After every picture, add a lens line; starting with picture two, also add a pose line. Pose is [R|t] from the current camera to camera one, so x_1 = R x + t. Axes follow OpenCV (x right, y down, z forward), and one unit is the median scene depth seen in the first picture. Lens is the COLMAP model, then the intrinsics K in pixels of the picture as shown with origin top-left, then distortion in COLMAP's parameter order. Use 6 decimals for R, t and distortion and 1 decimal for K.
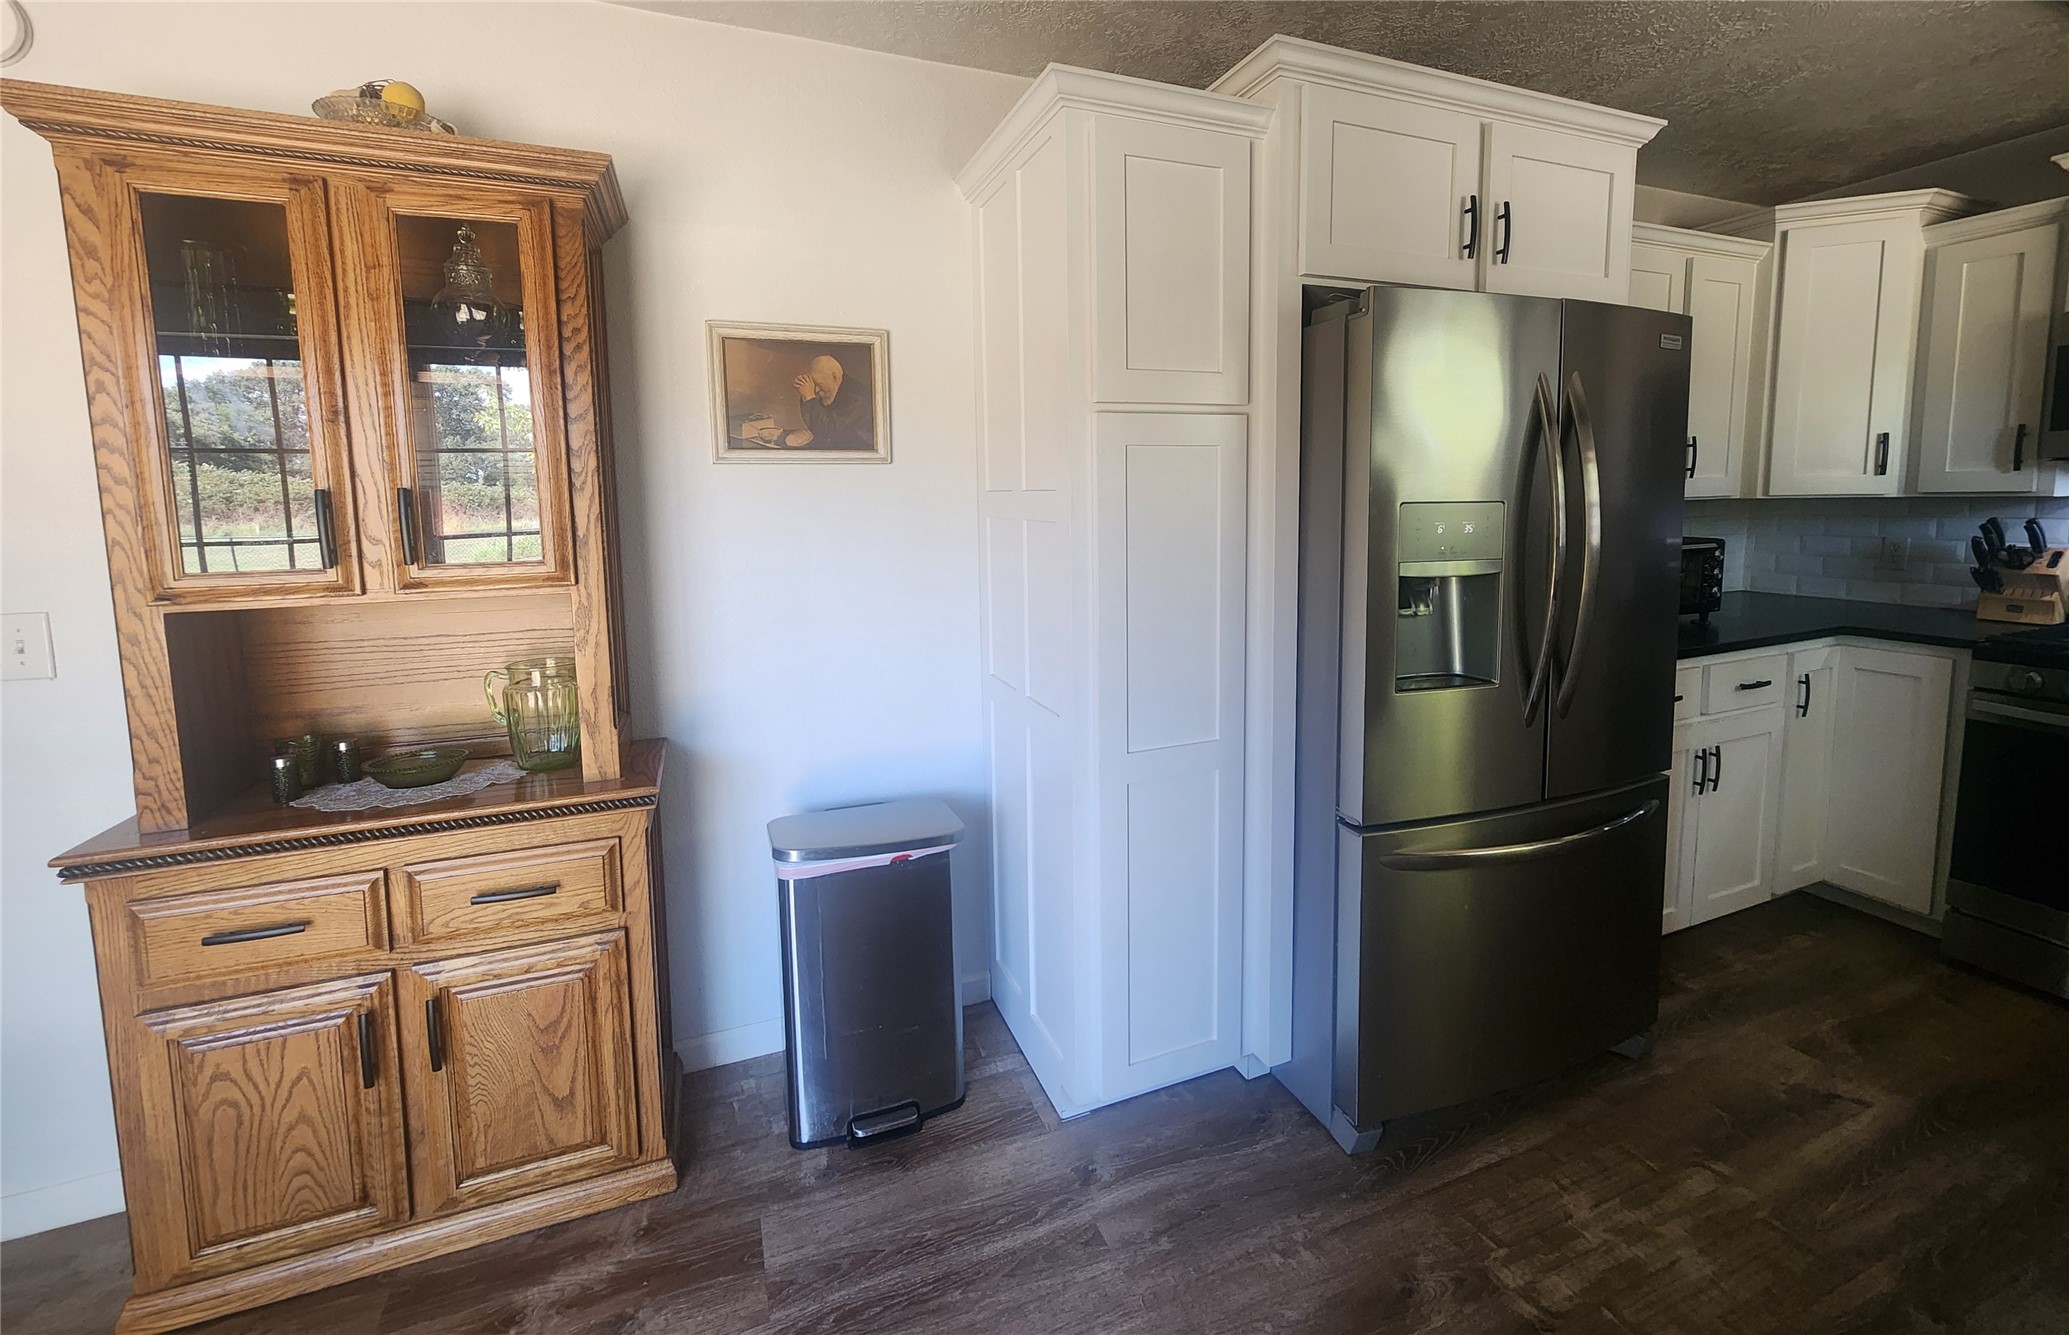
lens RADIAL K [[854.5, 0, 1036.1], [0, 854.5, 581.4], [0, 0, 1]] dist [0.000253, -0.002805]
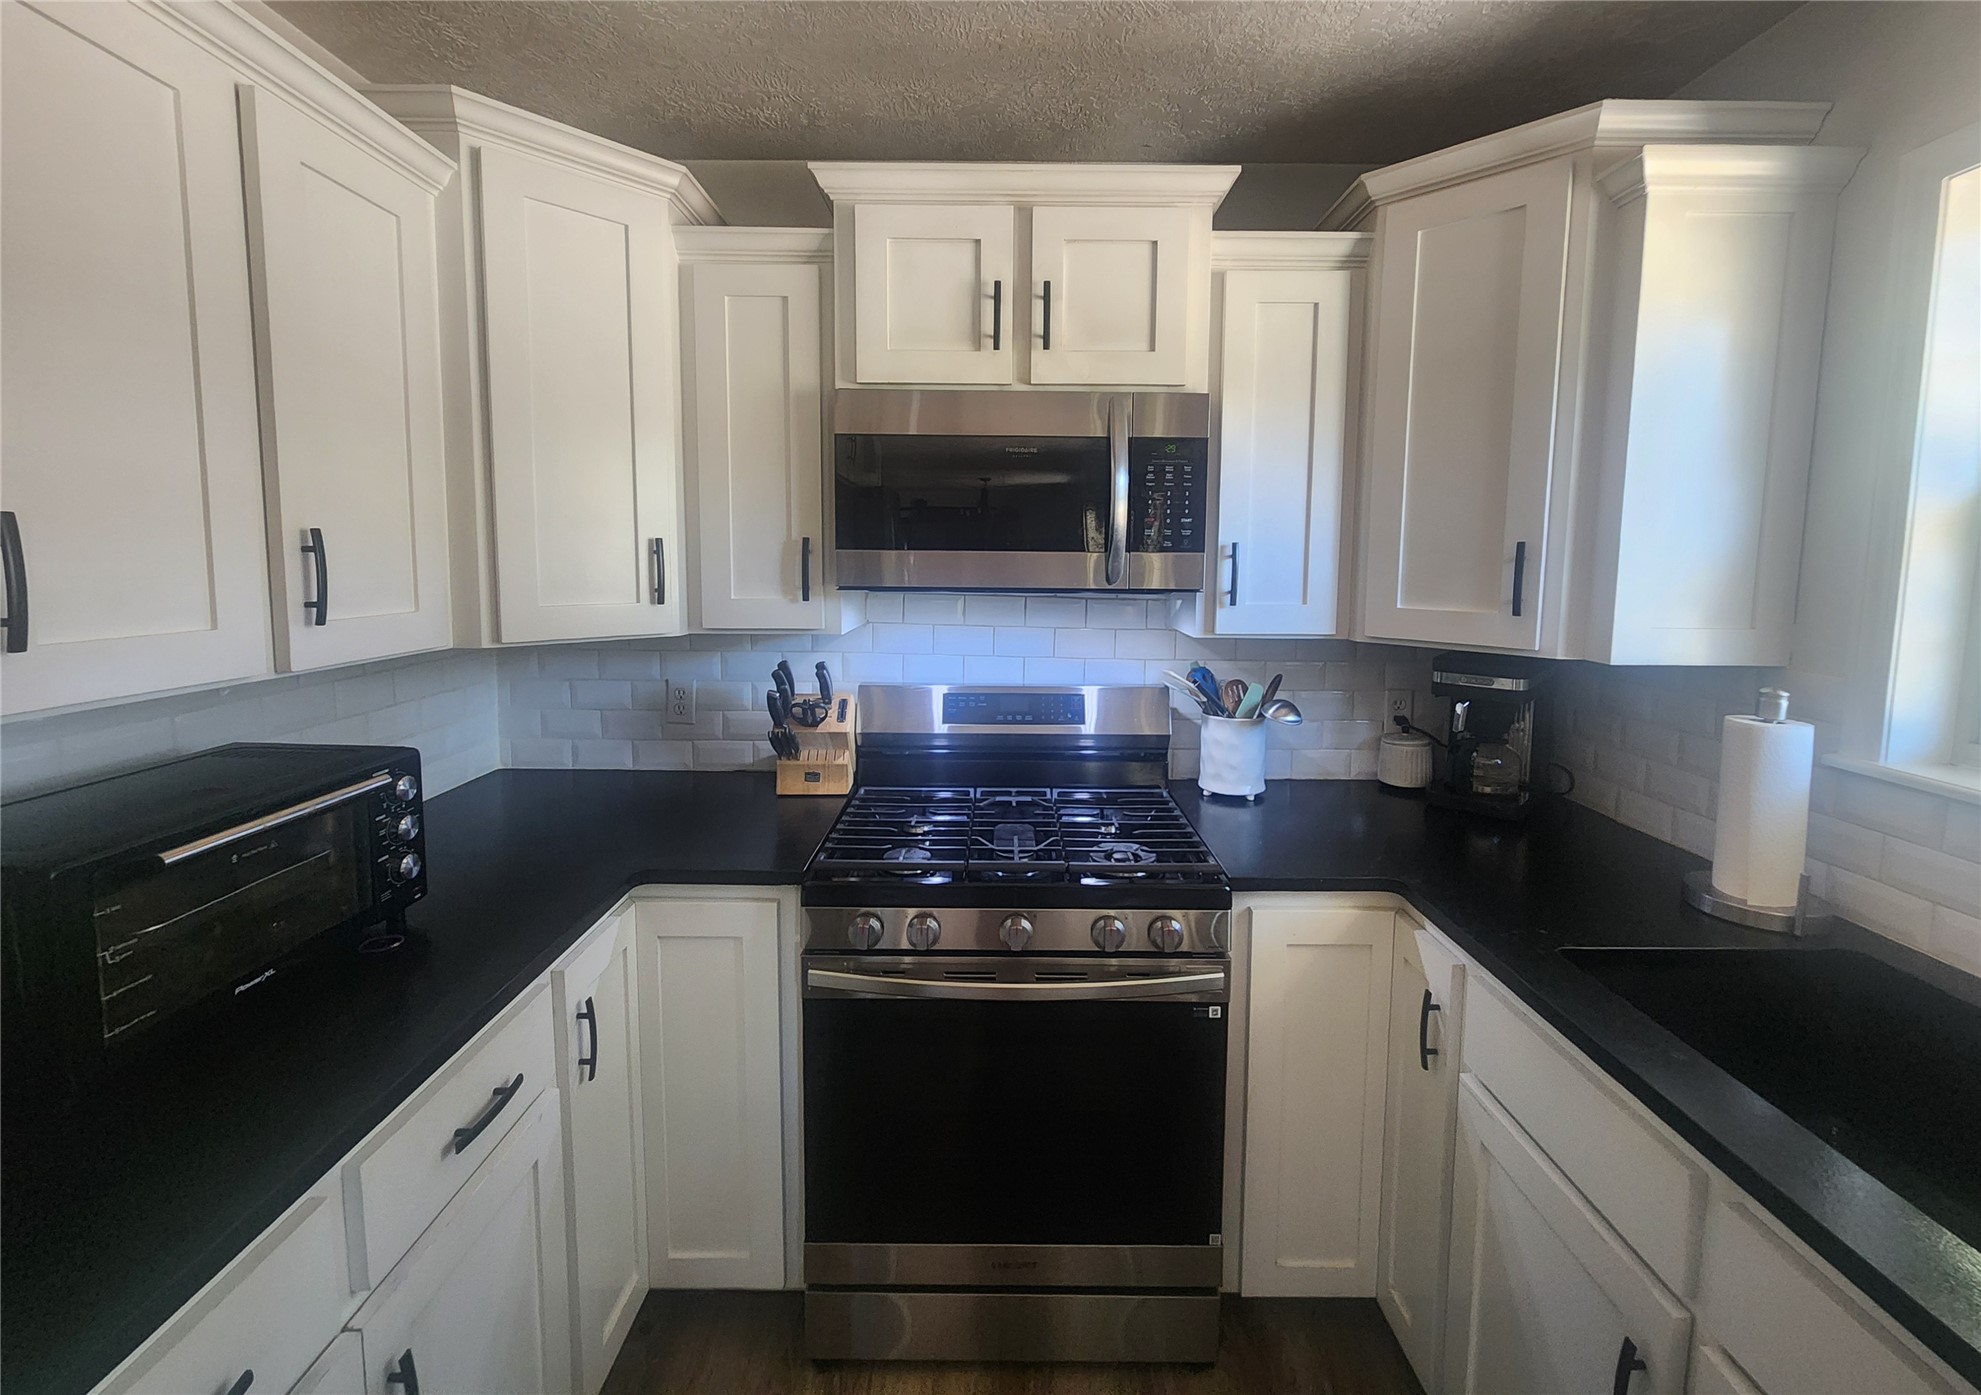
lens RADIAL K [[808.6, 0, 994.8], [0, 808.6, 629.8], [0, 0, 1]] dist [0.000737, 0.000379]
pose [[0.374588, -0.066669, 0.924791, 0.557809], [0.078215, 0.996129, 0.040131, -0.117025], [-0.923887, 0.057300, 0.378352, 0.574259]]
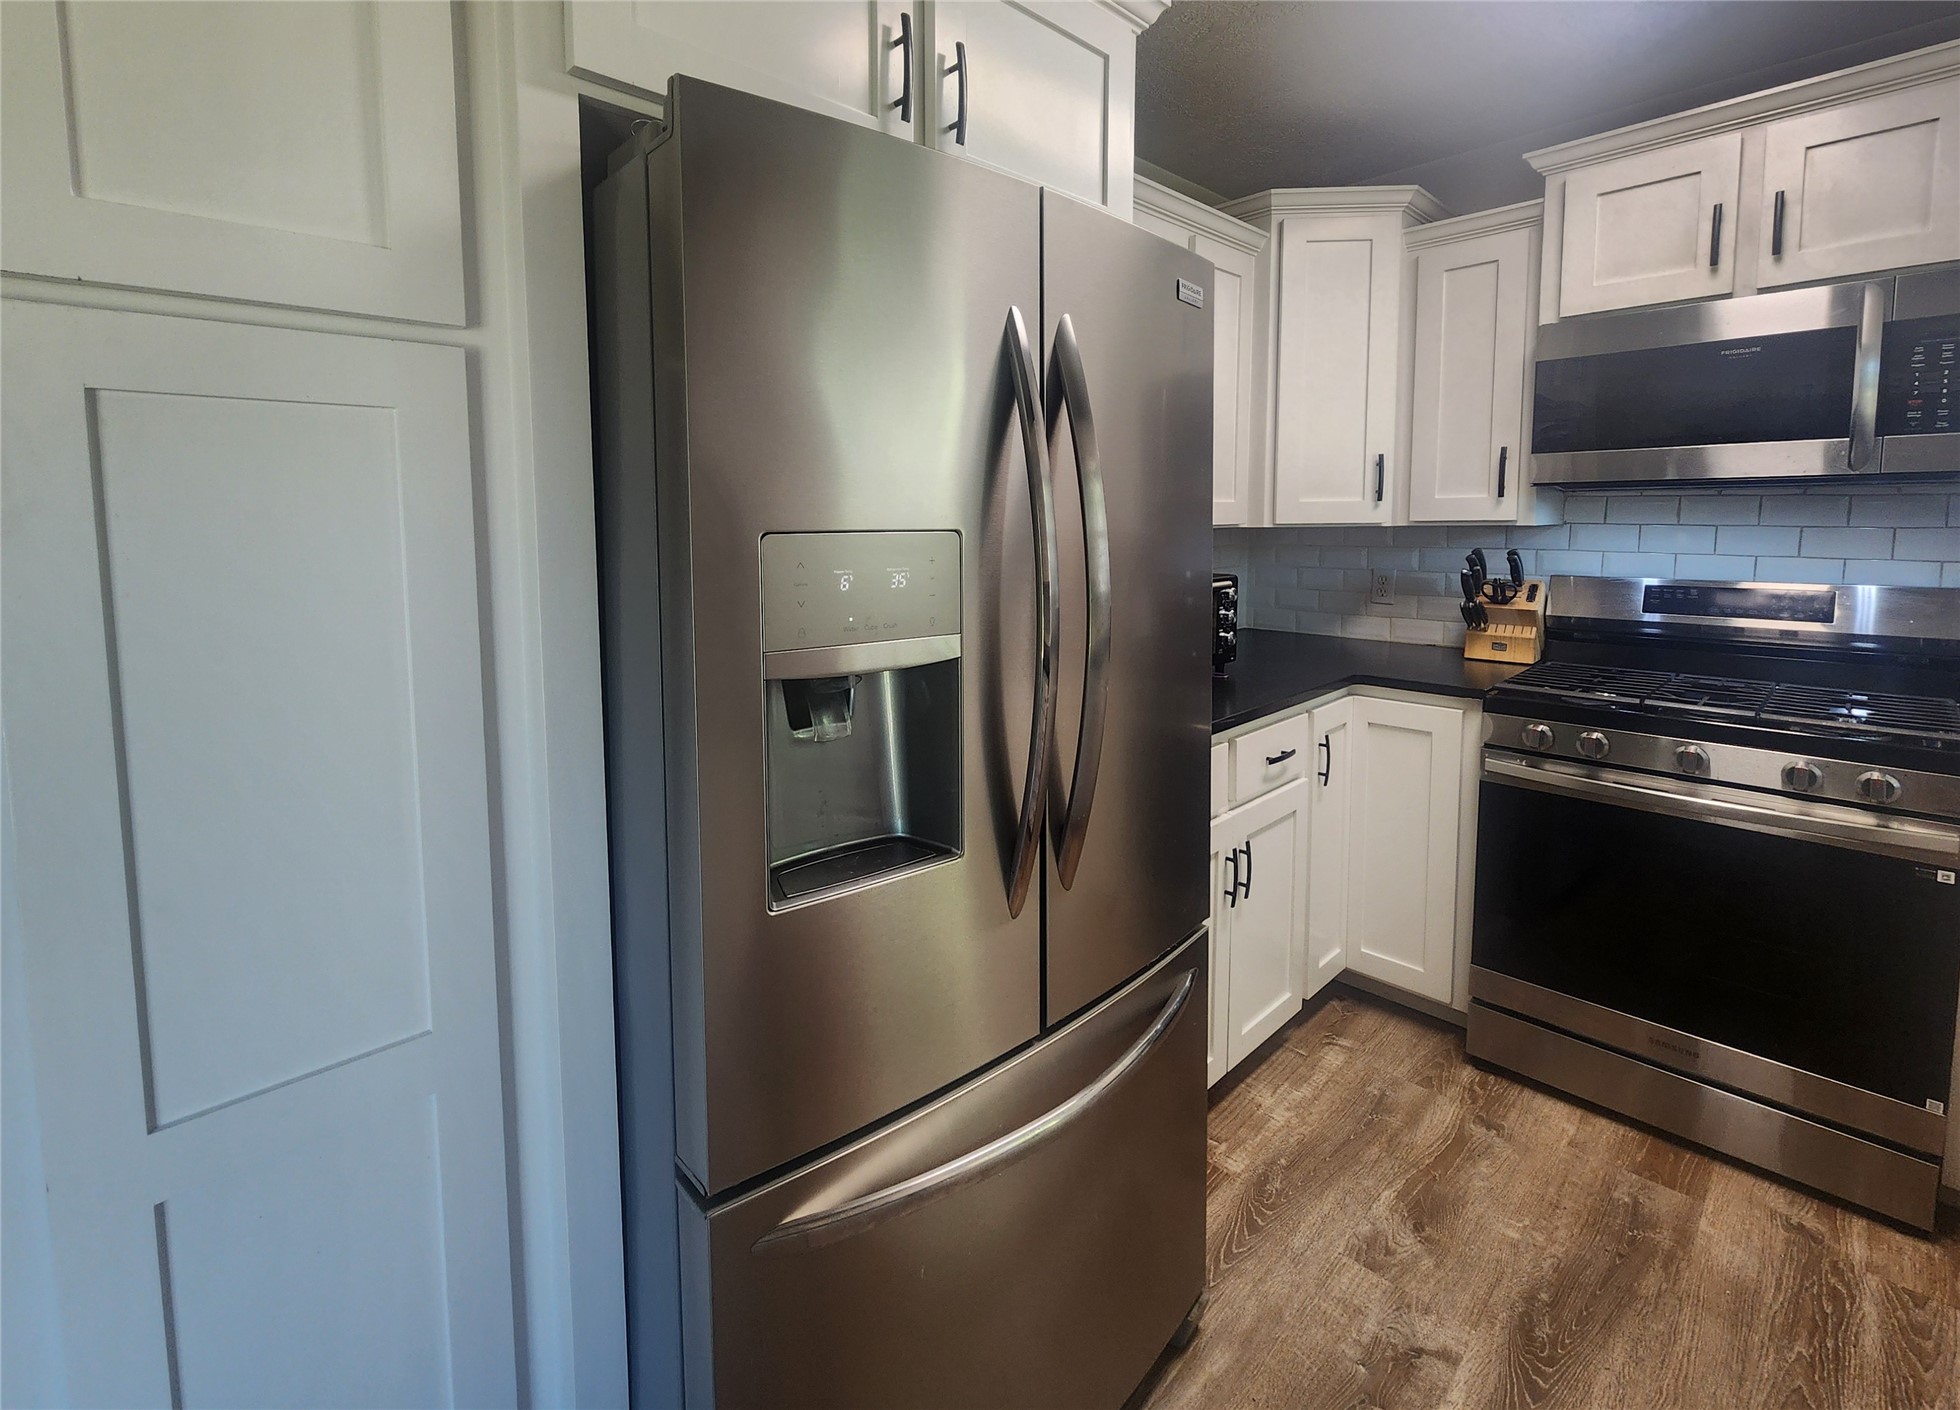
lens RADIAL K [[871.6, 0, 901.1], [0, 871.6, 590.8], [0, 0, 1]] dist [0.002131, -0.003710]
pose [[0.940033, -0.022489, 0.340342, 0.219342], [0.030460, 0.999372, -0.018095, -0.031448], [-0.339722, 0.027377, 0.940127, 0.330972]]
